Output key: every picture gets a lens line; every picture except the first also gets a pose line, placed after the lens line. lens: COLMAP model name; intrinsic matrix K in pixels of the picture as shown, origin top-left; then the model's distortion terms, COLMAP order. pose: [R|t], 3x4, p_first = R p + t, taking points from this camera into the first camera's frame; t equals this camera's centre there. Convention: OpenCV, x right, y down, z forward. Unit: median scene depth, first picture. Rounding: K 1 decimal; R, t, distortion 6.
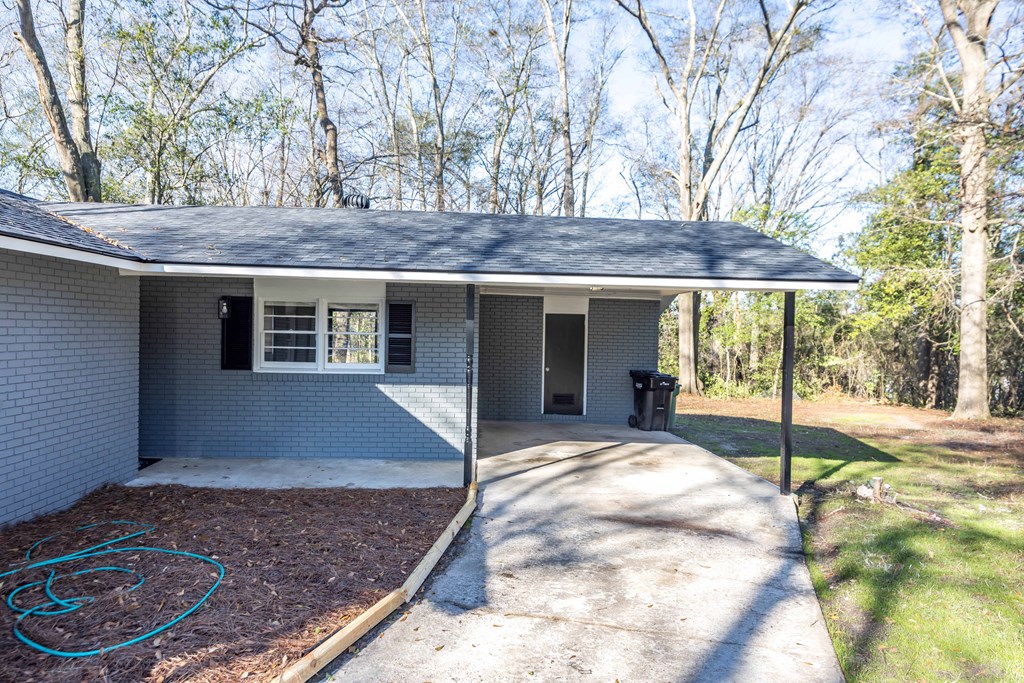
lens RADIAL K [[657.3, 0, 500.1], [0, 657.3, 345.8], [0, 0, 1]] dist [-0.000076, -0.001933]
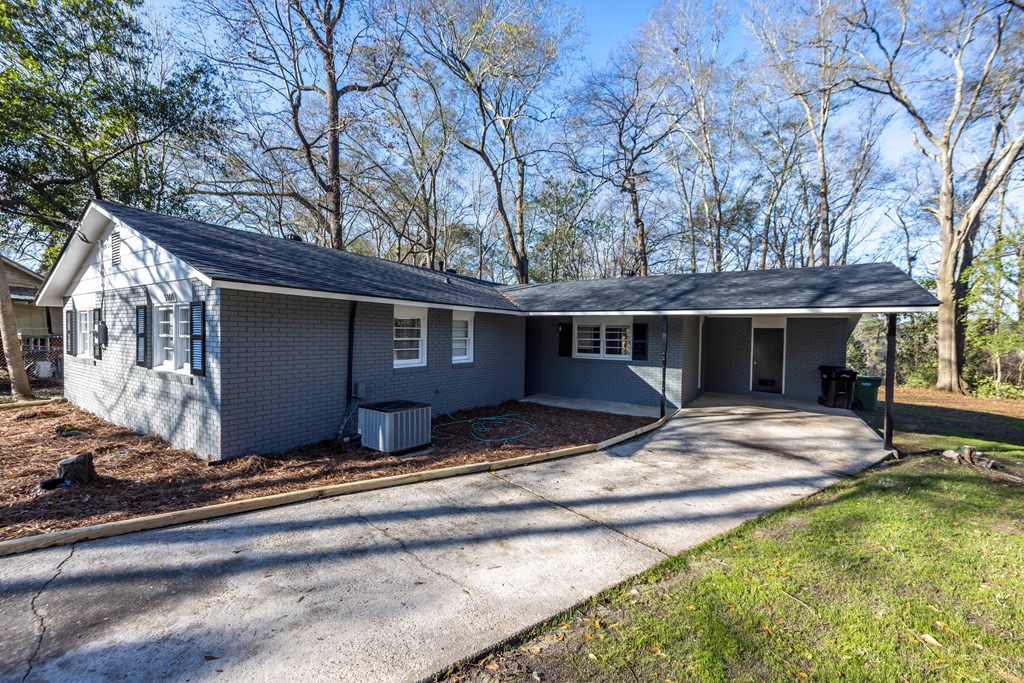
lens RADIAL K [[400.6, 0, 512.0], [0, 400.6, 341.5], [0, 0, 1]] dist [0.011239, 0.000053]
pose [[0.816046, 0.005493, -0.577961, 0.155890], [-0.014244, 0.999842, -0.010610, 0.002406], [0.577811, 0.016891, 0.815996, -0.137548]]
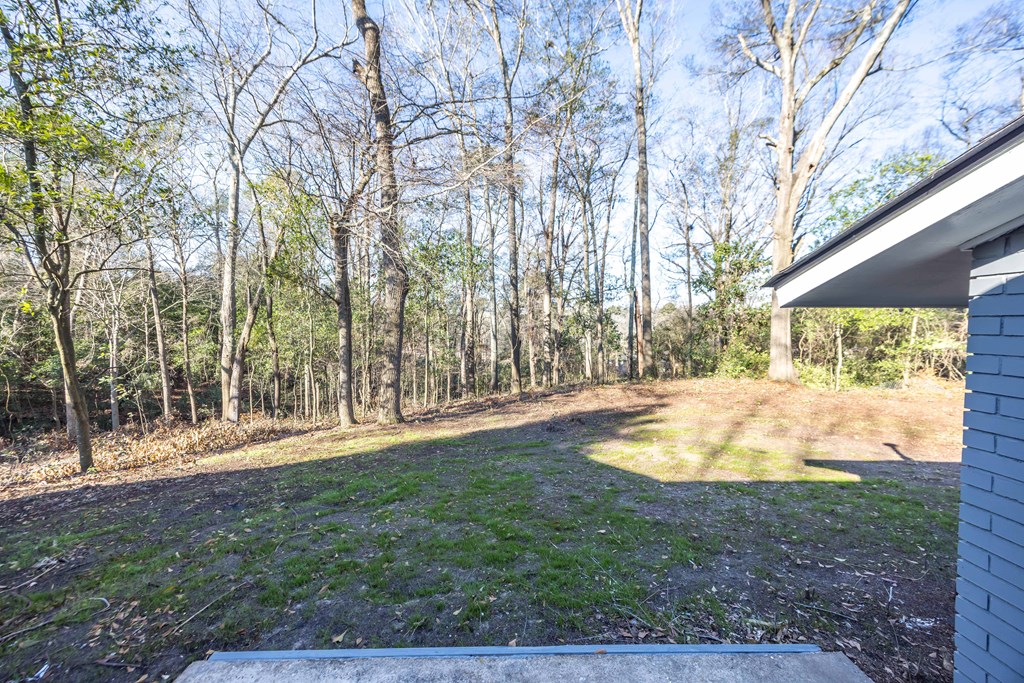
lens RADIAL K [[400.6, 0, 512.0], [0, 400.6, 341.5], [0, 0, 1]] dist [0.011239, 0.000053]
pose [[0.998985, -0.017043, -0.041698, -0.172755], [0.018134, 0.999499, 0.025931, -0.015232], [0.041235, -0.026661, 0.998794, 1.027720]]
